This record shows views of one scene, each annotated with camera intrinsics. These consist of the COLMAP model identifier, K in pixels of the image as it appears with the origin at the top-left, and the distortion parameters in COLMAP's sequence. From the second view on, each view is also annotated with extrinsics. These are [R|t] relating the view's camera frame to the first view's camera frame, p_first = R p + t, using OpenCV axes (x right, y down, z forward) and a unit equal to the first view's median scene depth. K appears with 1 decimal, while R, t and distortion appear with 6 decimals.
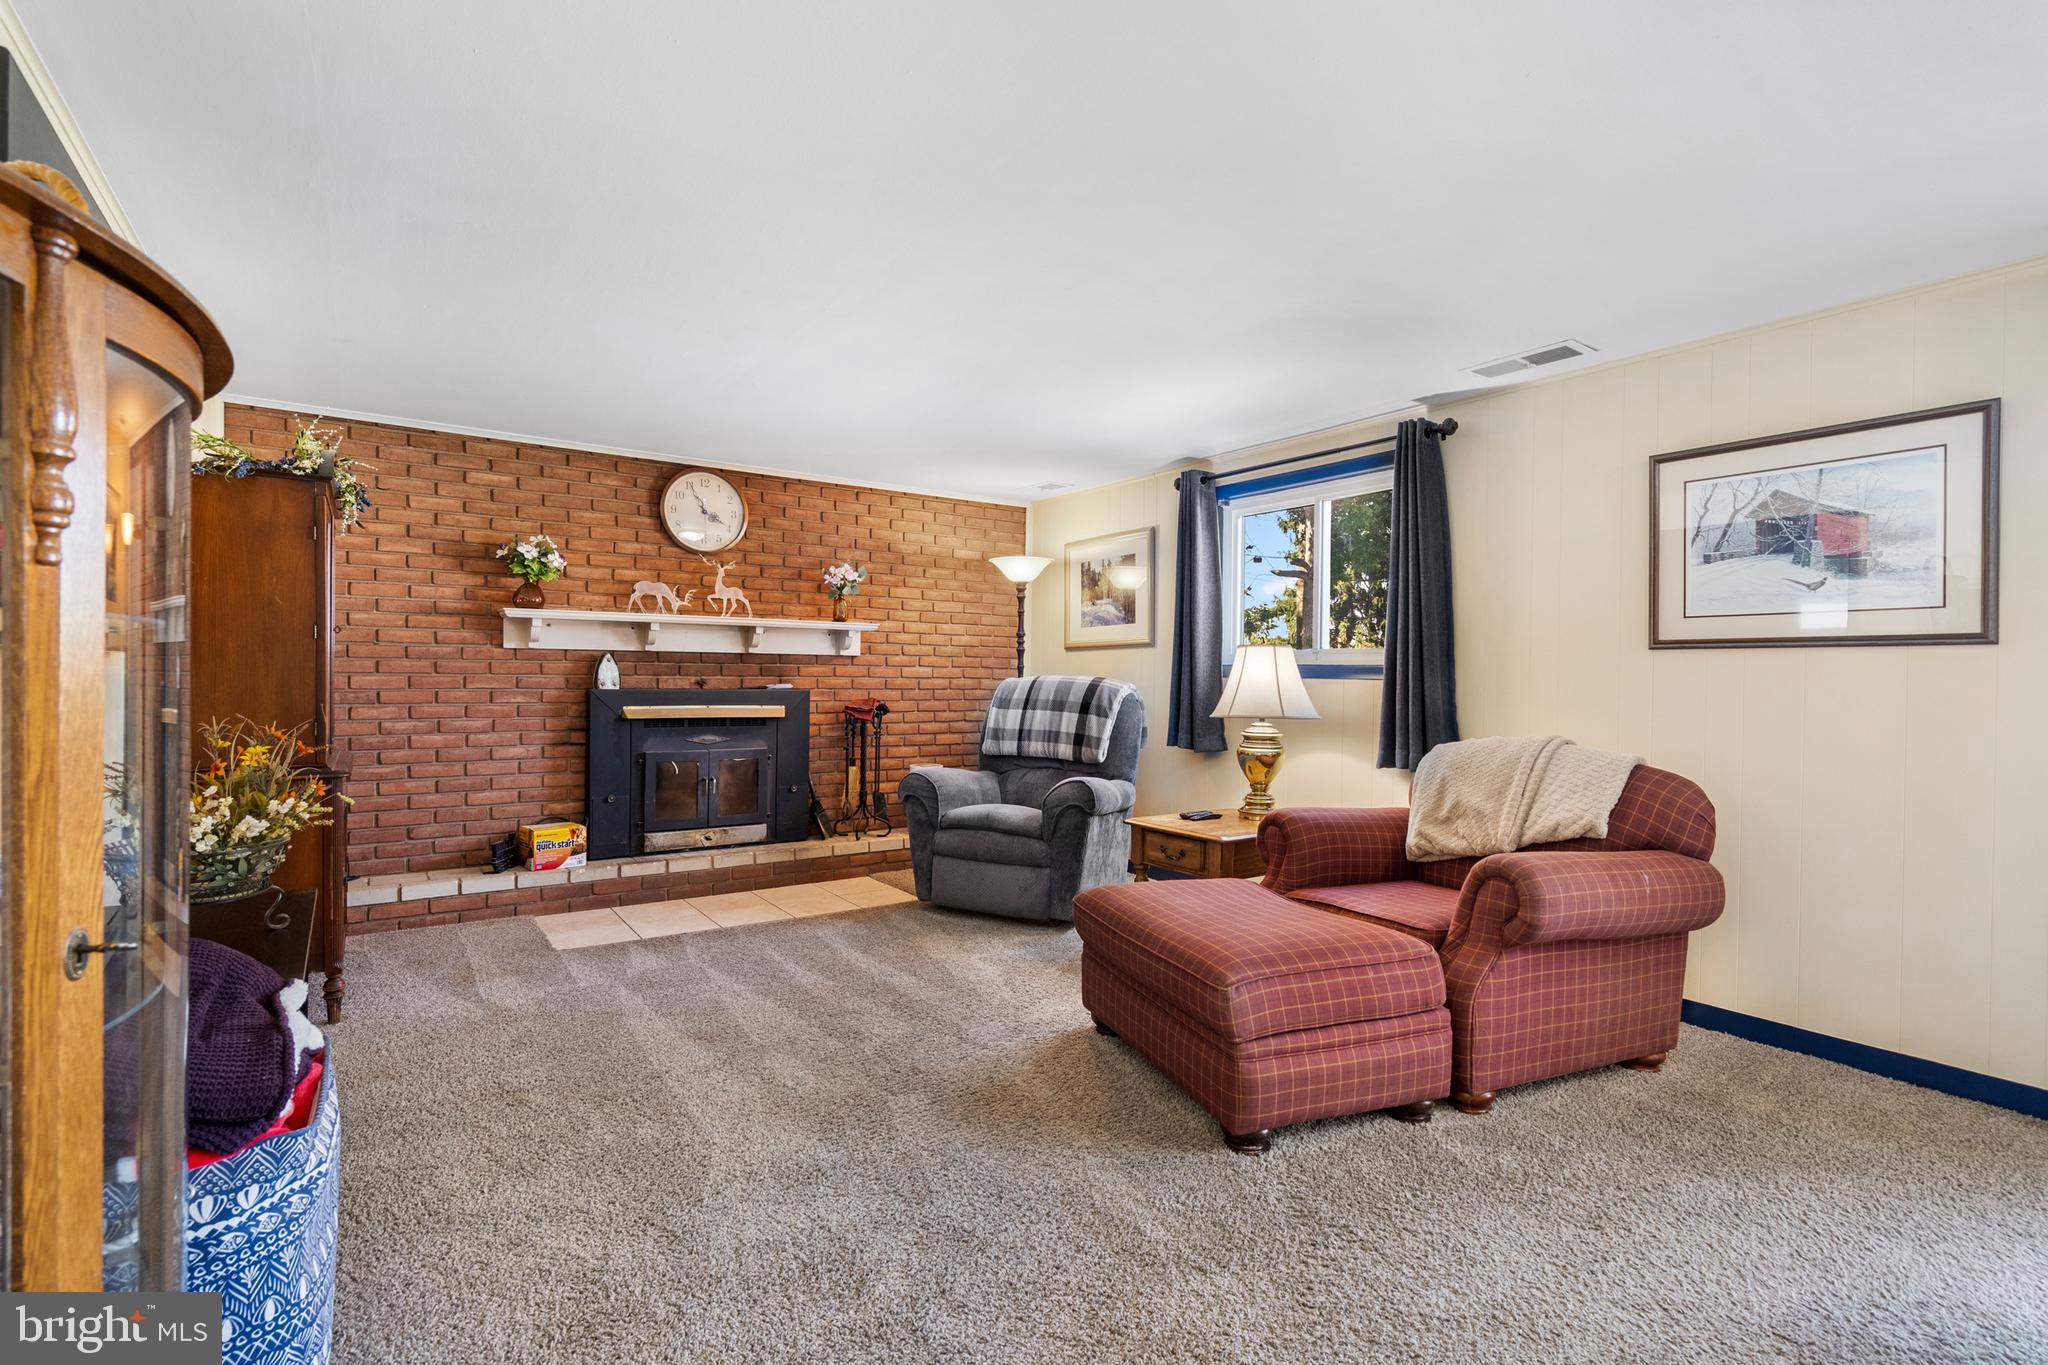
lens RADIAL K [[942.5, 0, 1032.3], [0, 942.5, 674.6], [0, 0, 1]] dist [-0.011847, 0.001628]
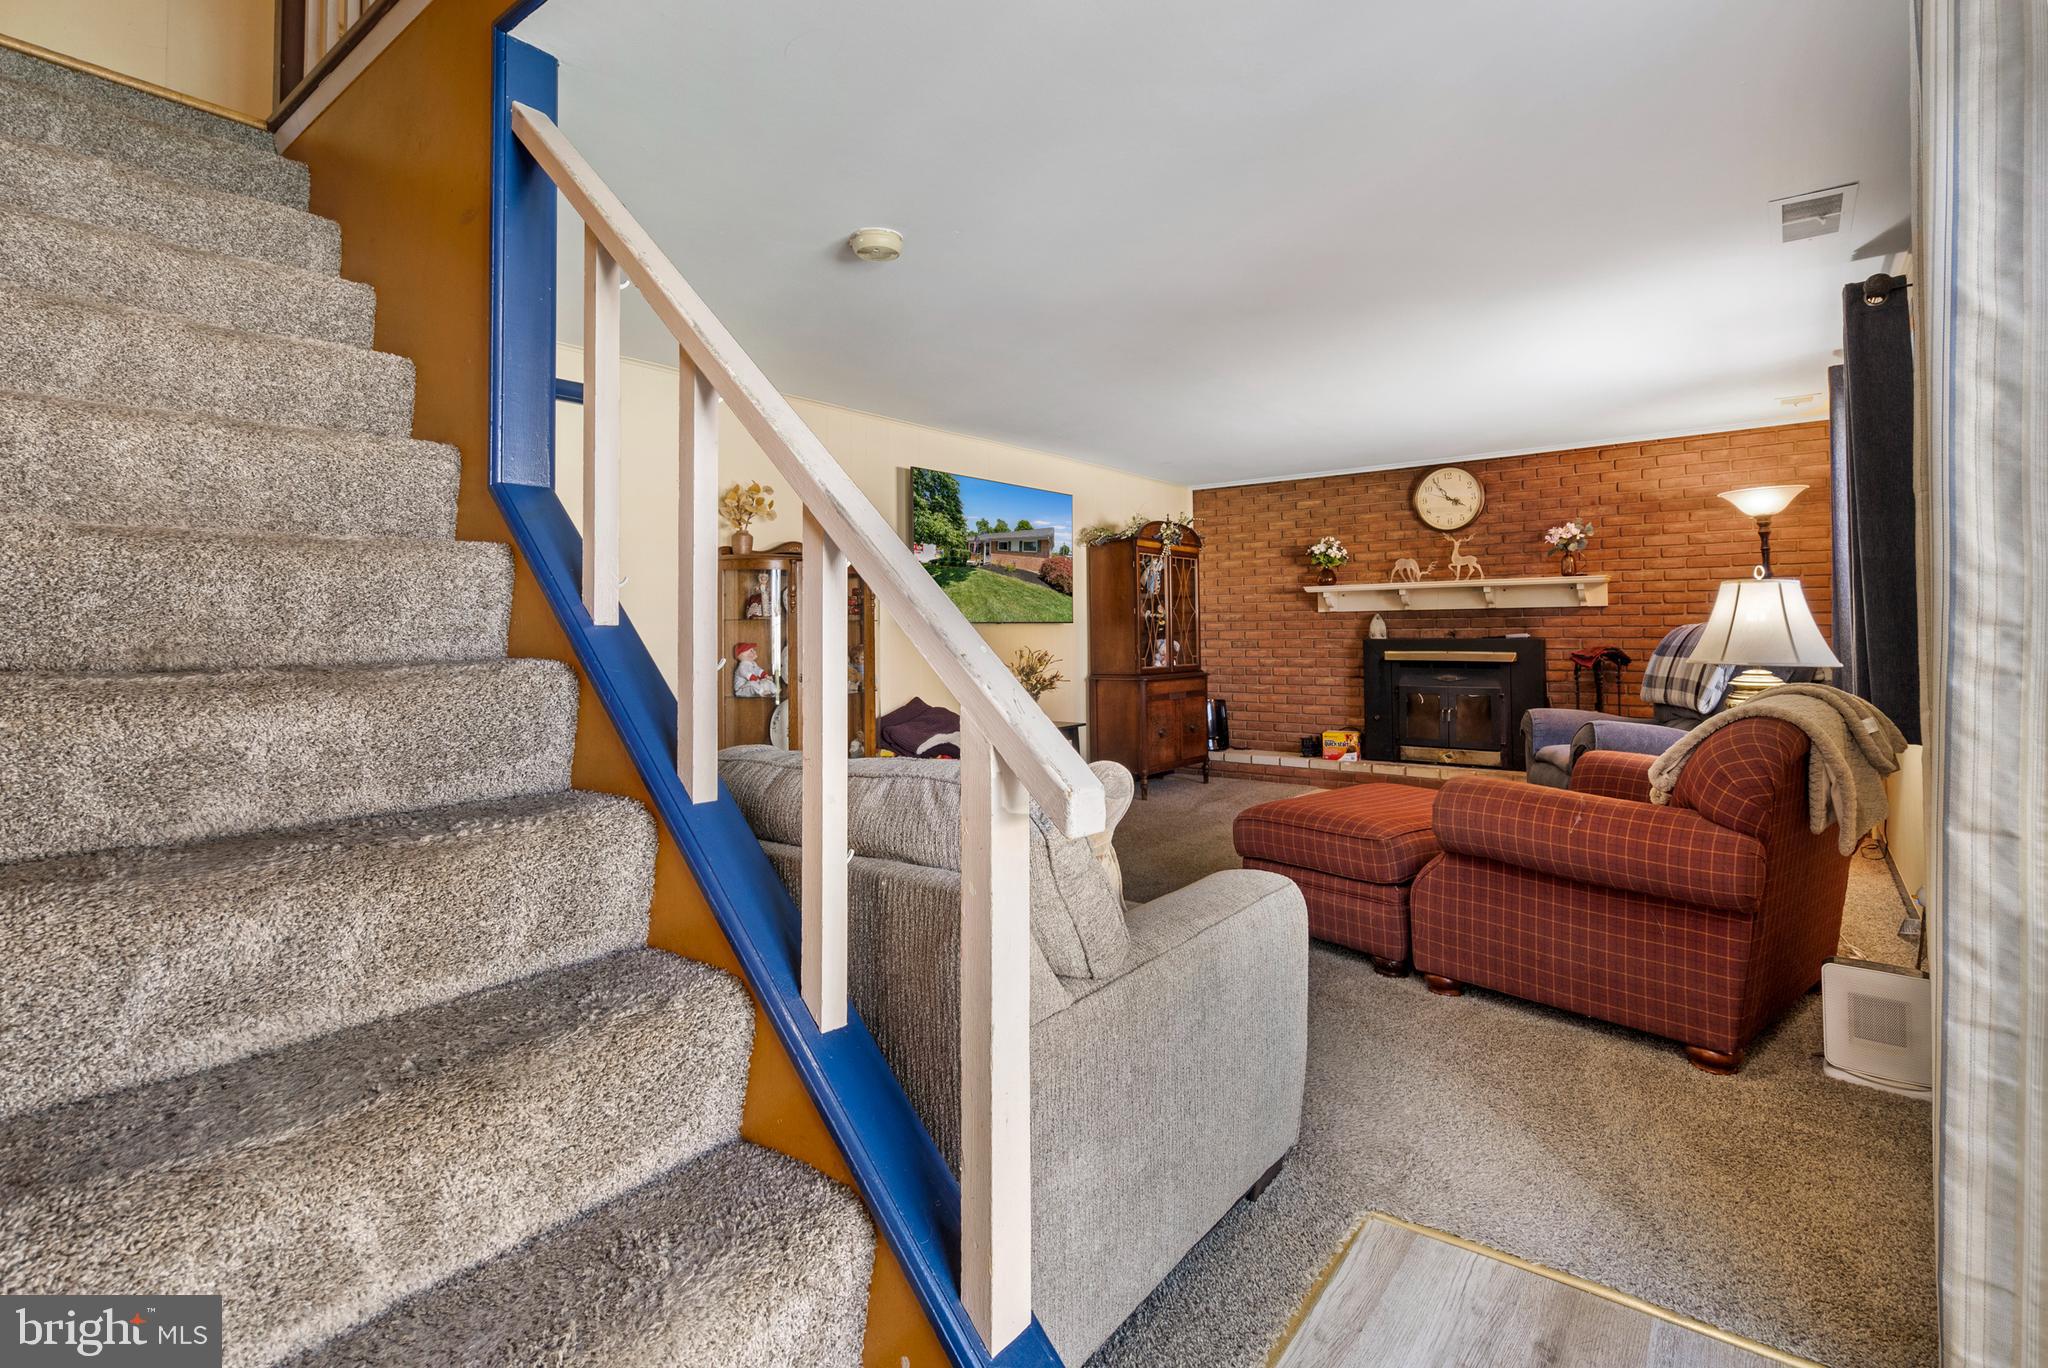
lens RADIAL K [[942.5, 0, 1050.4], [0, 942.5, 592.1], [0, 0, 1]] dist [-0.011847, 0.001628]
pose [[0.301661, -0.055740, -0.951784, 0.726991], [0.012150, 0.998433, -0.054621, 0.016611], [0.953338, 0.004913, 0.301866, 0.112271]]
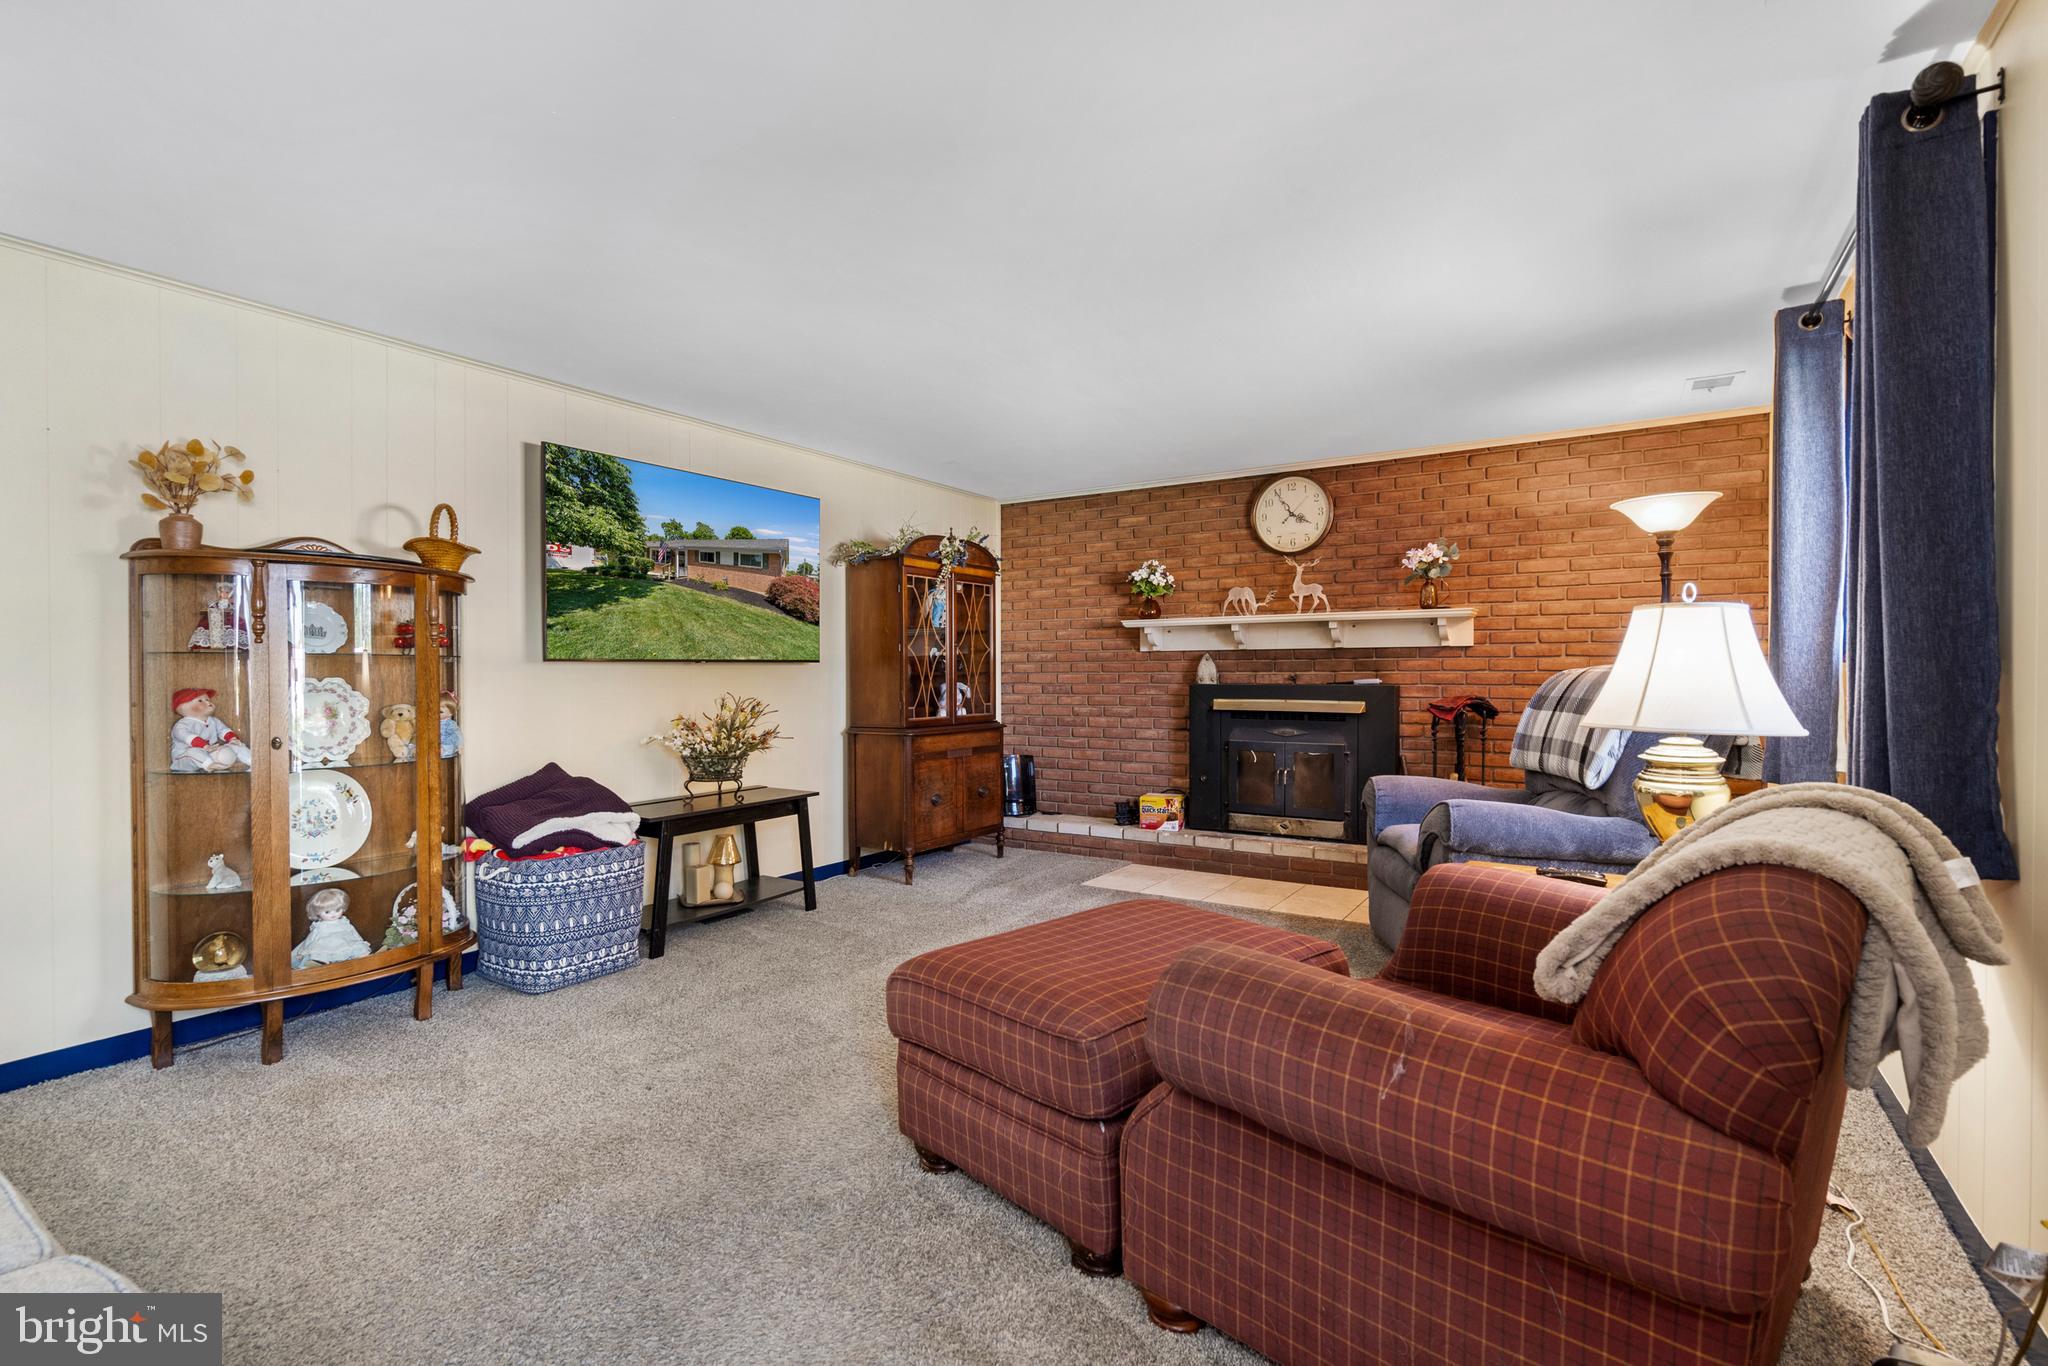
lens RADIAL K [[942.5, 0, 1017.2], [0, 942.5, 670.3], [0, 0, 1]] dist [-0.011847, 0.001628]
pose [[0.379994, -0.015229, -0.924863, 0.526828], [0.007104, 0.999883, -0.013546, 0.012862], [0.924962, -0.001423, 0.380058, 0.338380]]
